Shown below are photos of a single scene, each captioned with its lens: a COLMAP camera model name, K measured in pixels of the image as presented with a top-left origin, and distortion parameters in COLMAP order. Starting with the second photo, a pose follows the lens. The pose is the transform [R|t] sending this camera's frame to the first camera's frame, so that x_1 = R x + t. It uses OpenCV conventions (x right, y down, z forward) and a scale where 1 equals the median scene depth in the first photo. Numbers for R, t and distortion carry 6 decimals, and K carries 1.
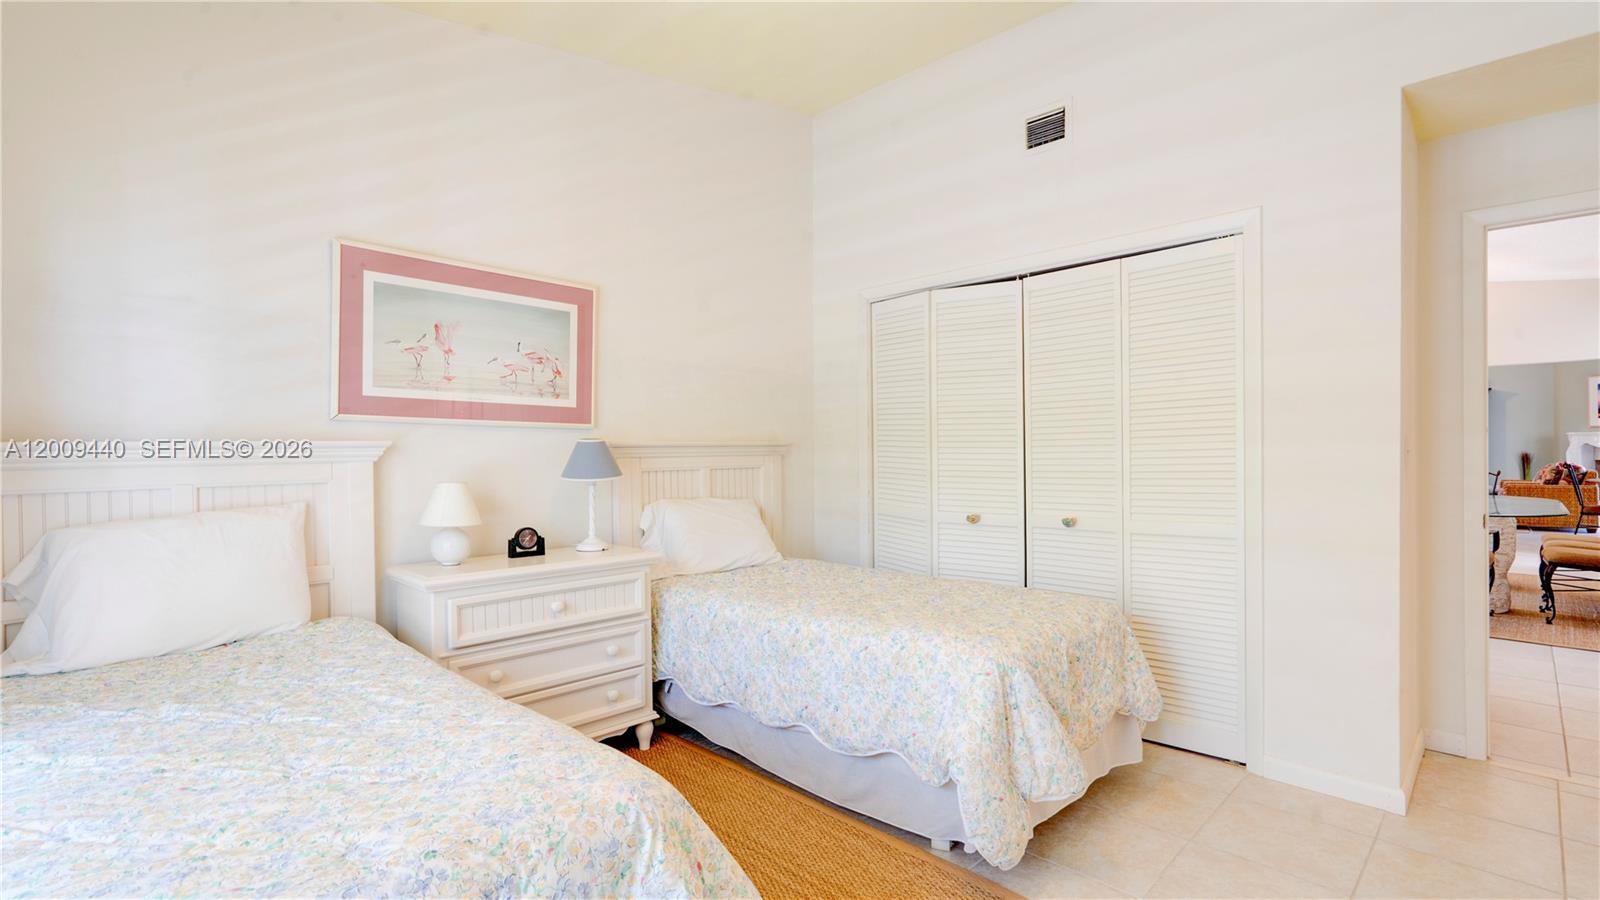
lens RADIAL K [[738.3, 0, 796.4], [0, 738.3, 451.9], [0, 0, 1]] dist [-0.002720, -0.000114]
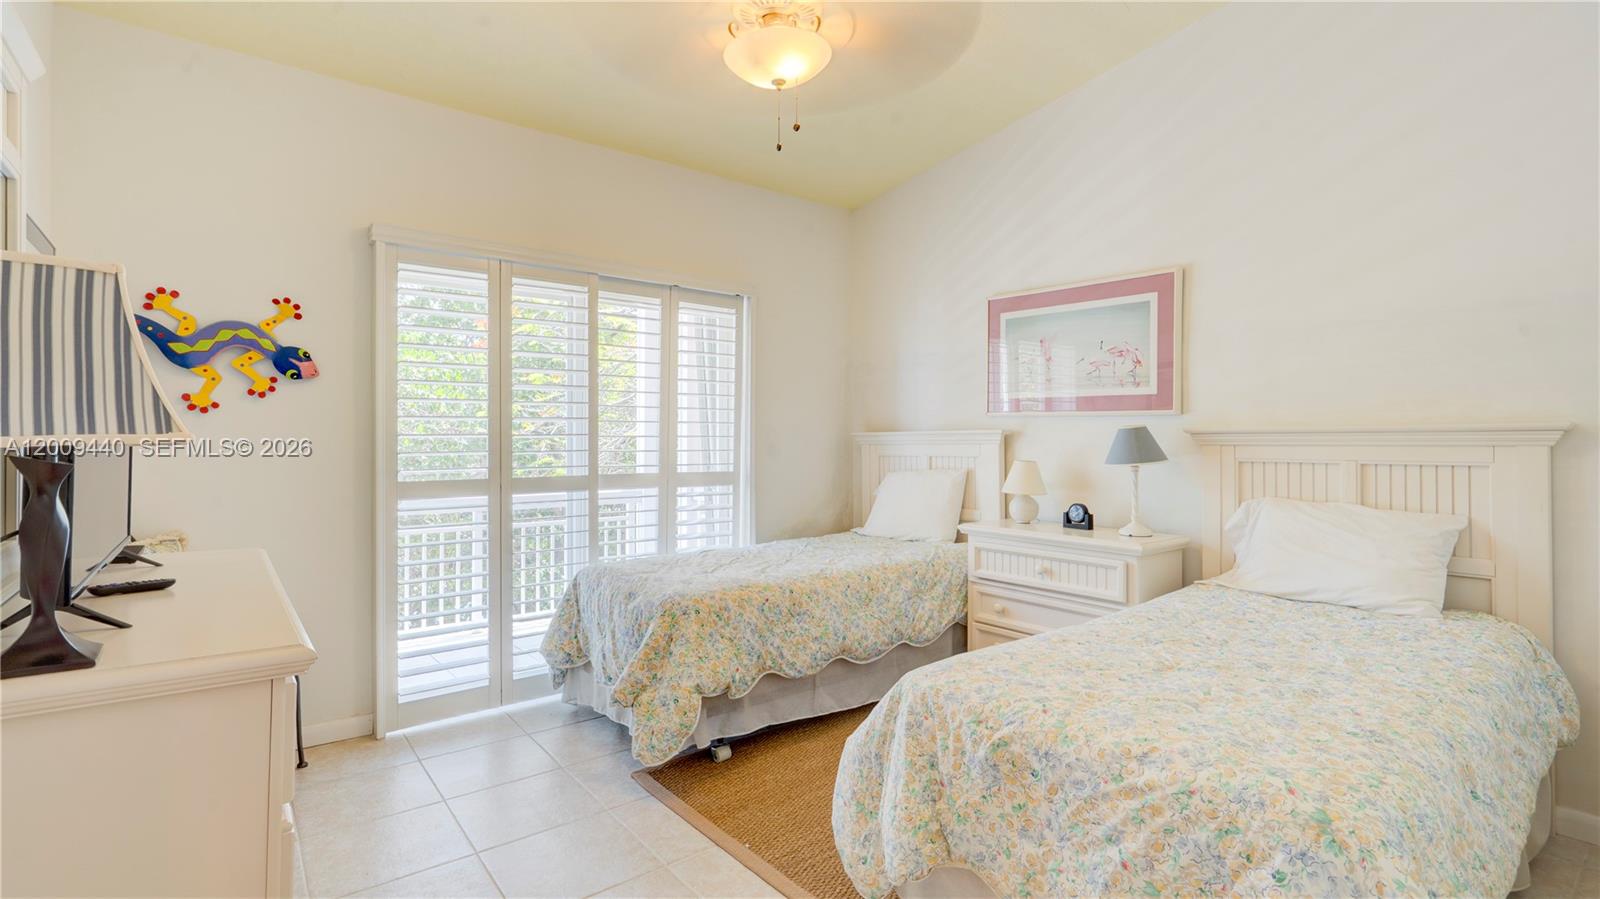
lens RADIAL K [[738.3, 0, 801.5], [0, 738.3, 441.5], [0, 0, 1]] dist [-0.002720, -0.000114]
pose [[-0.103927, 0.013420, -0.994494, 0.787439], [0.001612, 0.999910, 0.013325, -0.010547], [0.994584, -0.000218, -0.103939, 0.656100]]
